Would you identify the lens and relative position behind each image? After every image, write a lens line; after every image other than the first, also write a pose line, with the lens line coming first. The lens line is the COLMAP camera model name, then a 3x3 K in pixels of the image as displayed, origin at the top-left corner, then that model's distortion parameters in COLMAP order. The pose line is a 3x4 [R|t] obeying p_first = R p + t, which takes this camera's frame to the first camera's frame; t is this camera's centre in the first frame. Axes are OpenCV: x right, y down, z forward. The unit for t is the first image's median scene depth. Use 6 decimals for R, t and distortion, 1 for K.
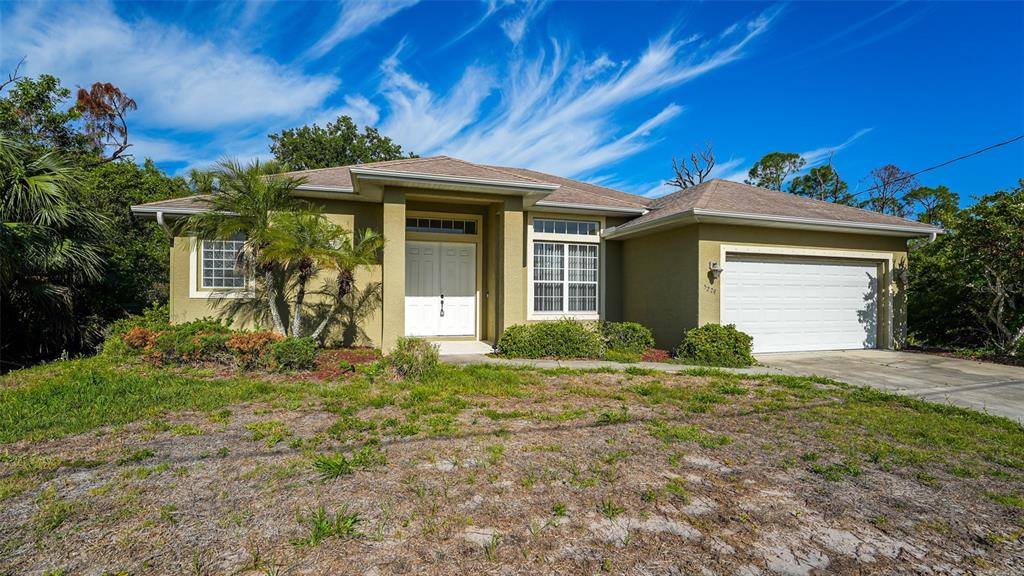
lens RADIAL K [[445.6, 0, 512.0], [0, 445.6, 288.0], [0, 0, 1]] dist [-0.010342, 0.000302]
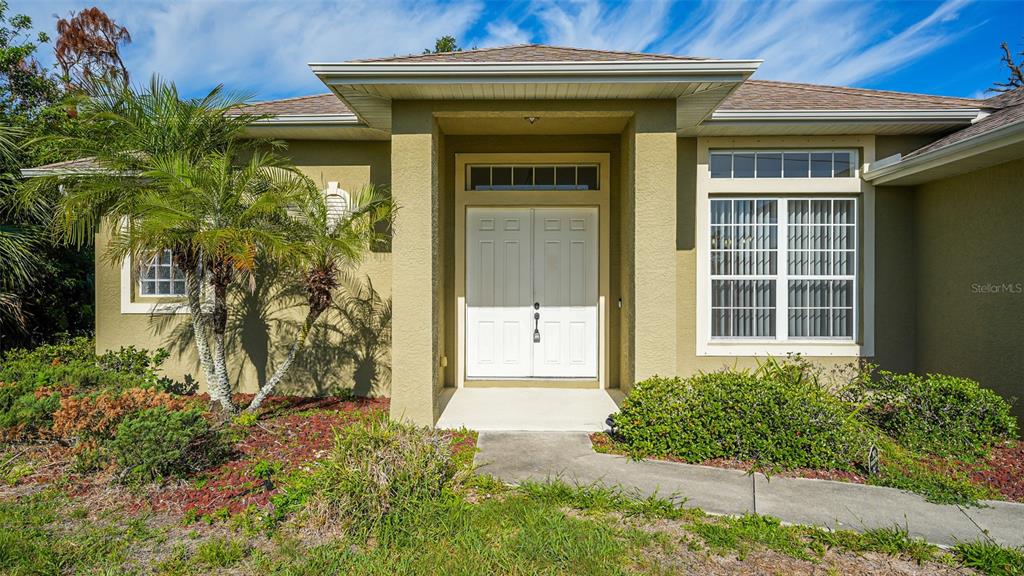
lens RADIAL K [[615.2, 0, 512.0], [0, 615.2, 288.0], [0, 0, 1]] dist [0.006951, 0.001542]
pose [[0.947974, -0.004466, -0.318316, 0.056173], [0.011624, 0.999720, 0.020592, -0.019341], [0.318135, -0.023221, 0.947761, 0.271650]]
